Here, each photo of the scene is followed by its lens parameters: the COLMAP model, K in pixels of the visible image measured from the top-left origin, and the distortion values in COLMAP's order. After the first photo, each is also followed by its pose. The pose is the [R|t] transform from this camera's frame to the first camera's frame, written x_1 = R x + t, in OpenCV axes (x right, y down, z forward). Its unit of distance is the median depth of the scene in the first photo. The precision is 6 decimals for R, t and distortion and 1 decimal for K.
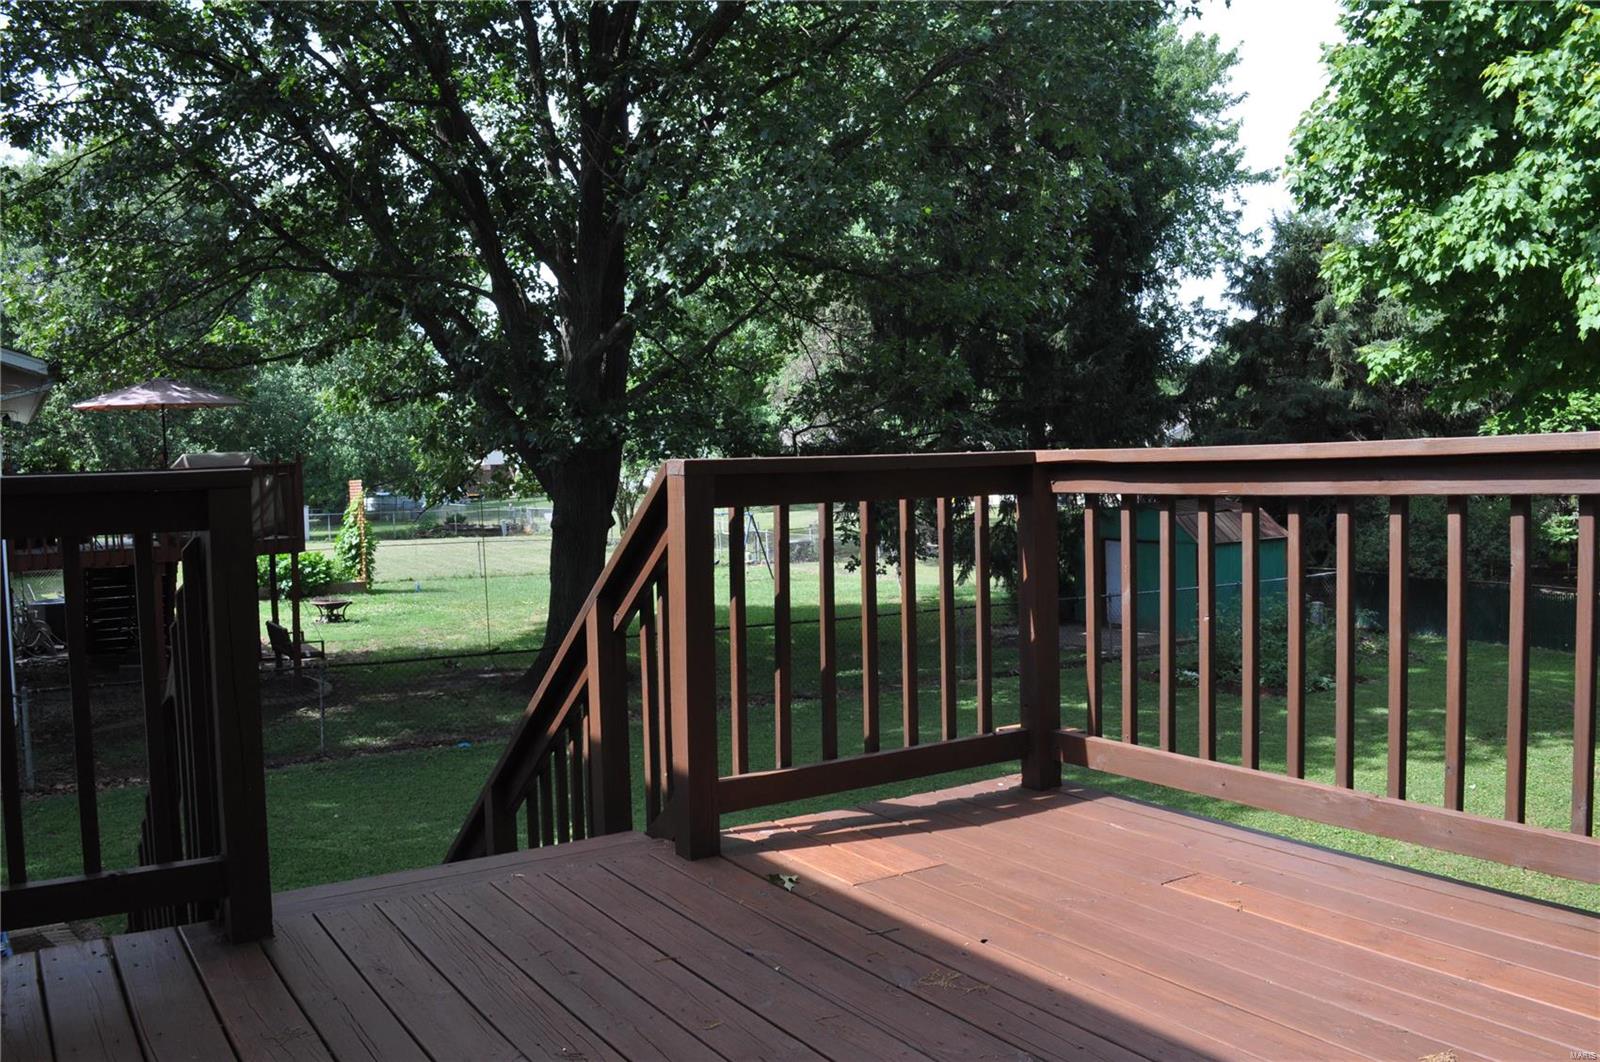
lens RADIAL K [[1387.6, 0, 802.5], [0, 1387.6, 533.5], [0, 0, 1]] dist [-0.076289, 0.026127]
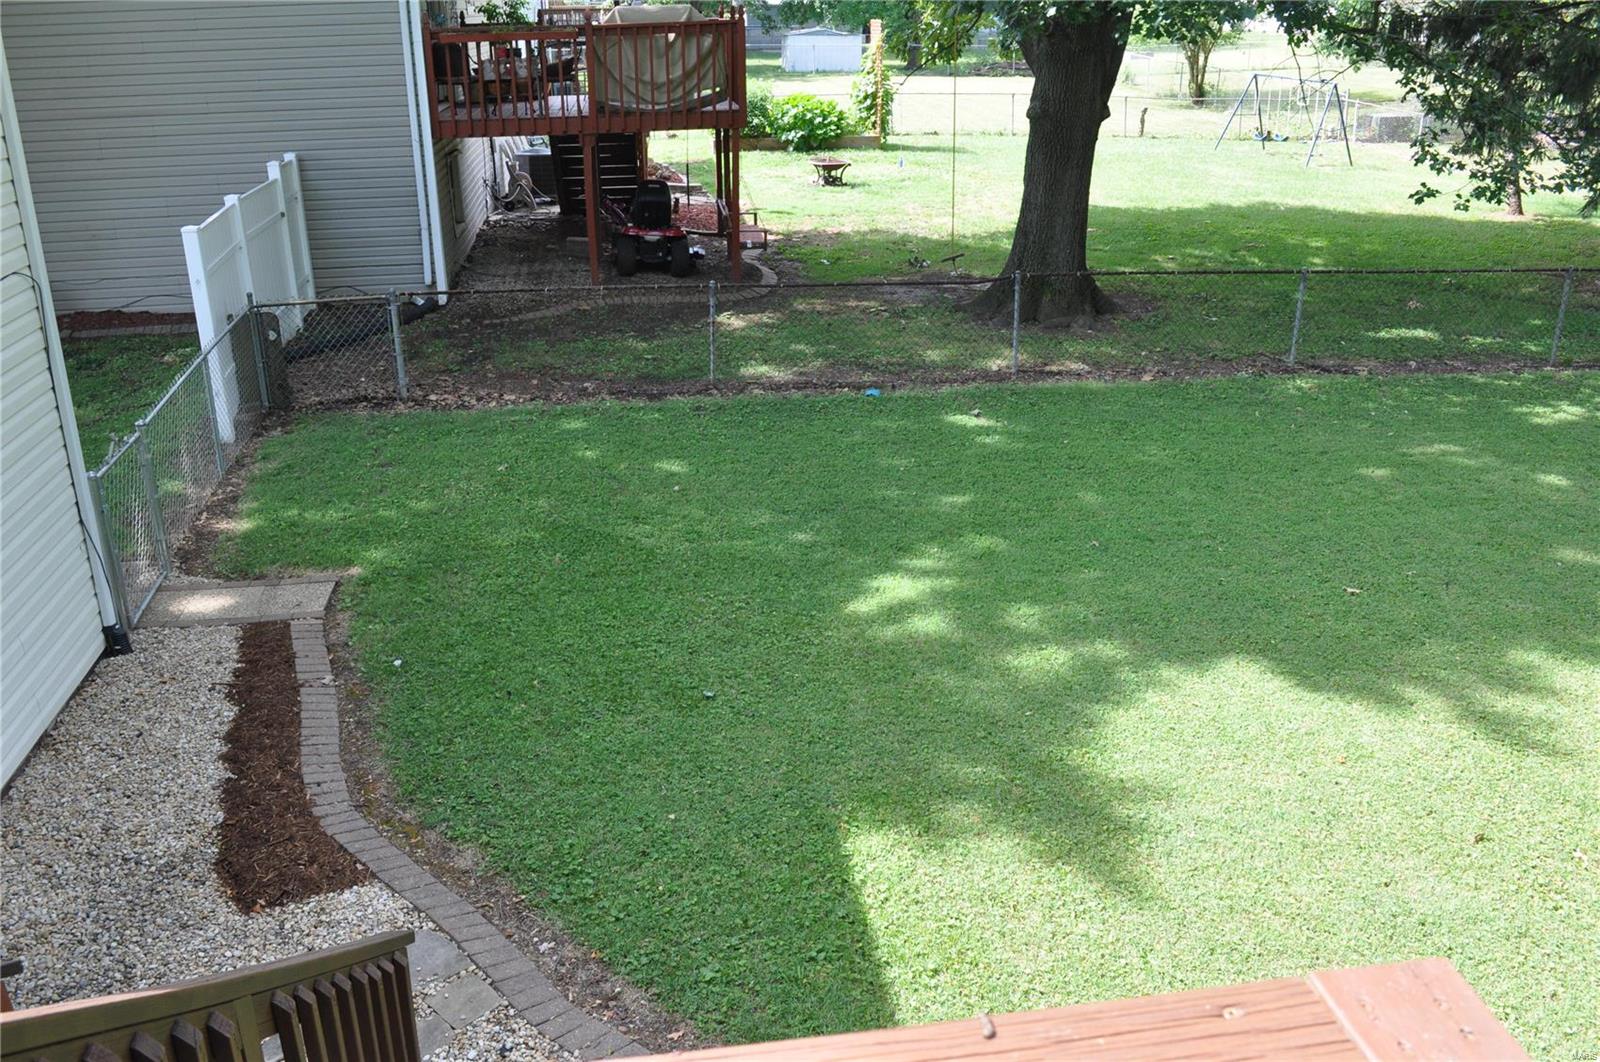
lens RADIAL K [[1387.6, 0, 797.5], [0, 1387.6, 527.6], [0, 0, 1]] dist [-0.076289, 0.026127]
pose [[0.912400, 0.172880, -0.370996, 0.019482], [-0.043296, 0.942098, 0.332530, -0.022986], [0.407003, -0.287338, 0.867056, 0.109141]]
